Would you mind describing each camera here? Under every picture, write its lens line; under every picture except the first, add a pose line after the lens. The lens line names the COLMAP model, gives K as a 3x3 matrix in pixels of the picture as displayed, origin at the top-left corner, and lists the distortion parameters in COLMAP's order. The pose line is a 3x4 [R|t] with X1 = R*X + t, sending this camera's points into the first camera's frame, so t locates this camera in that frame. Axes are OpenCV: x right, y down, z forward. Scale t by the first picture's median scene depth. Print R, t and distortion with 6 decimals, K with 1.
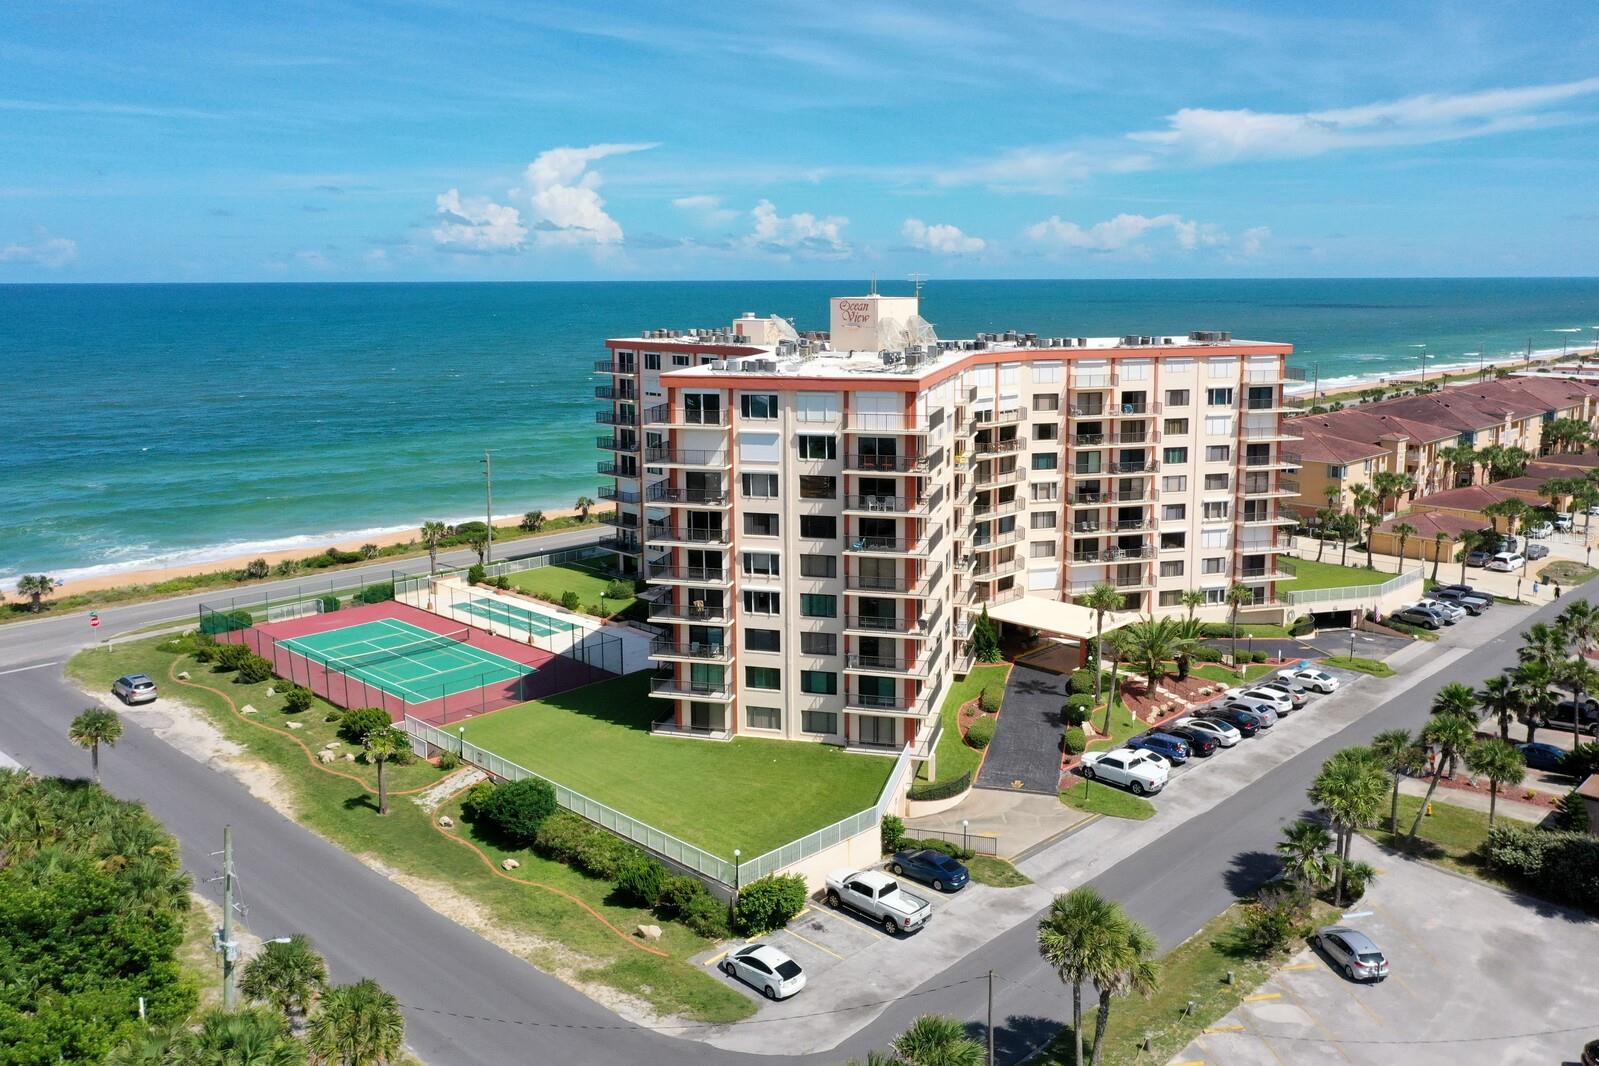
lens RADIAL K [[1274.7, 0, 799.2], [0, 1274.7, 456.9], [0, 0, 1]] dist [0.002354, 0.004289]
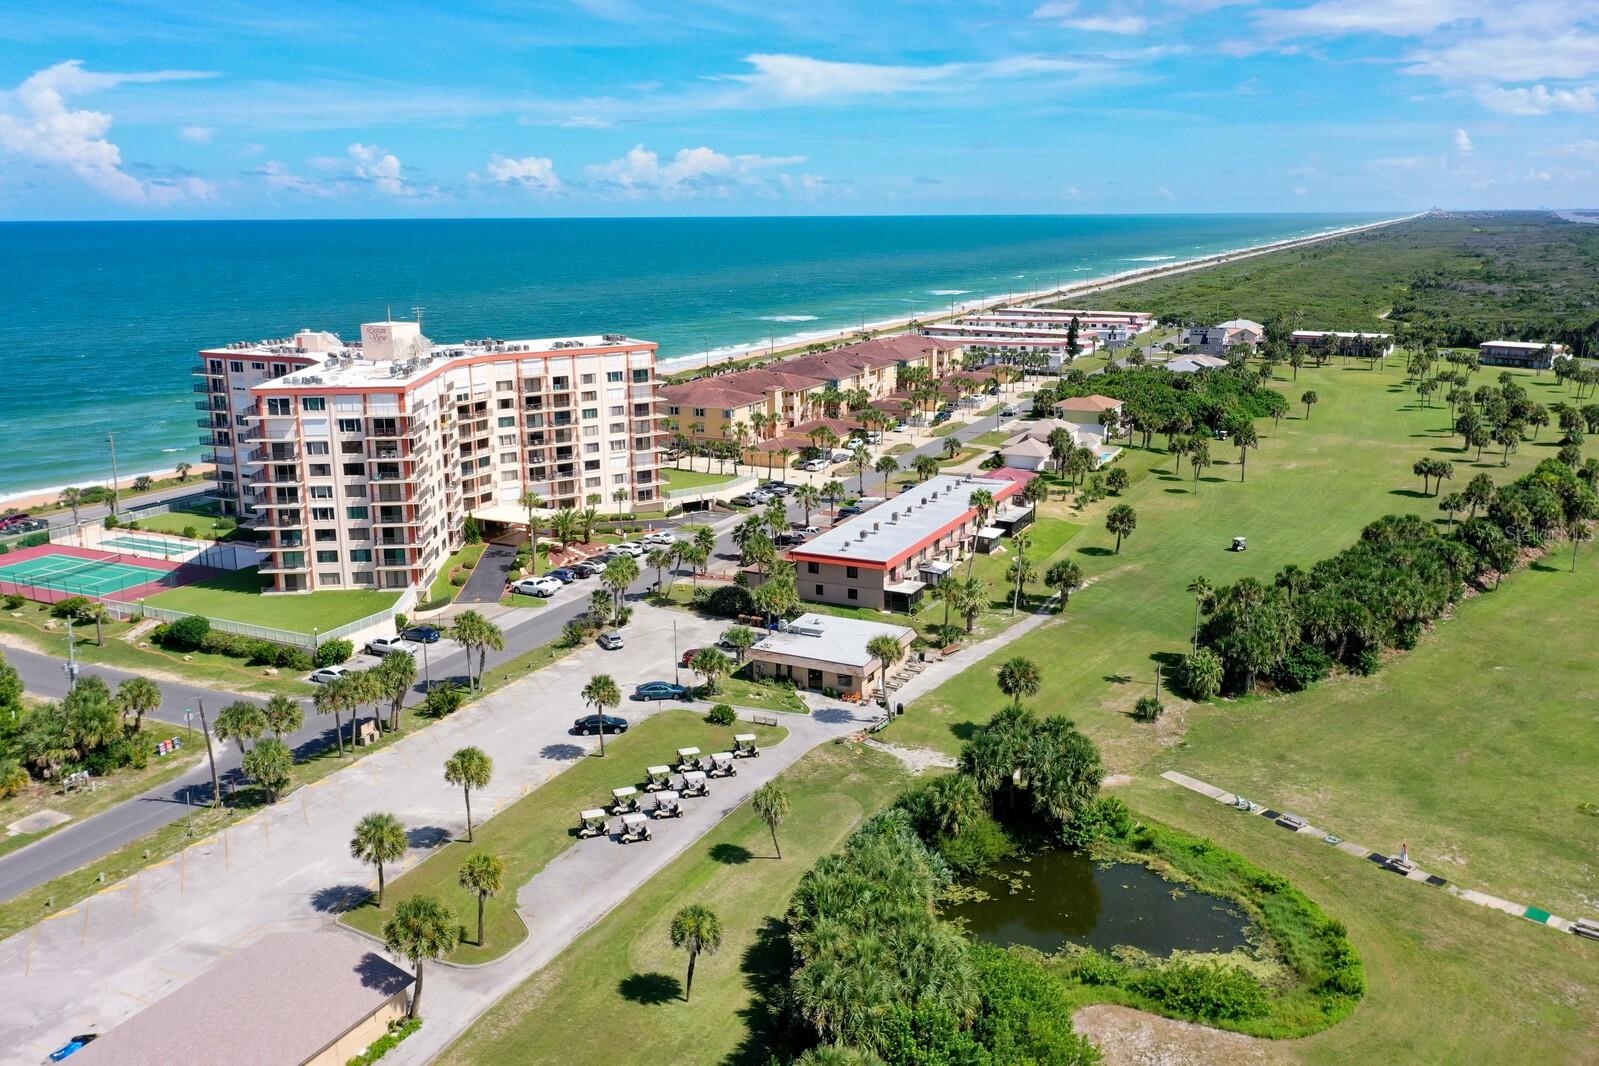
lens RADIAL K [[1274.7, 0, 828.5], [0, 1274.7, 466.8], [0, 0, 1]] dist [0.002354, 0.004289]
pose [[0.942776, -0.066115, 0.326805, 0.043327], [0.048056, 0.996854, 0.063036, -0.022142], [-0.329944, -0.043724, 0.942987, -0.680614]]
